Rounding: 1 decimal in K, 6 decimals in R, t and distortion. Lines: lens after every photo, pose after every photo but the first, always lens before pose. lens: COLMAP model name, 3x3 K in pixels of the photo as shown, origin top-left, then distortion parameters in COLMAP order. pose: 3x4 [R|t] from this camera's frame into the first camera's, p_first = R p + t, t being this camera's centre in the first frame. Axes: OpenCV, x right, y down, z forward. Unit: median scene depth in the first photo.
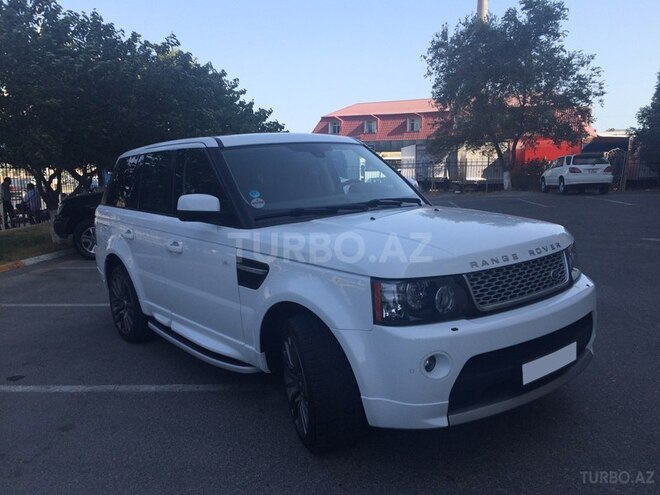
lens RADIAL K [[552.8, 0, 330.0], [0, 552.8, 247.5], [0, 0, 1]] dist [0.004503, 0.002529]
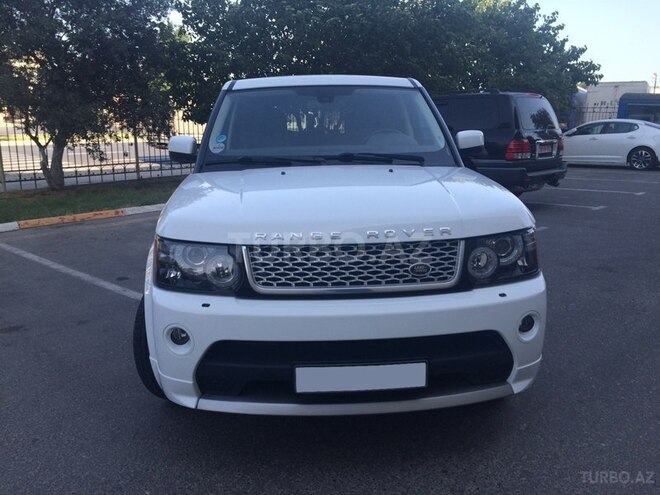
lens RADIAL K [[552.8, 0, 330.0], [0, 552.8, 247.5], [0, 0, 1]] dist [0.004503, 0.002529]
pose [[0.834528, 0.161200, -0.526856, 0.454361], [-0.108690, 0.985617, 0.129403, -0.041911], [0.540138, -0.050727, 0.840046, 0.203859]]
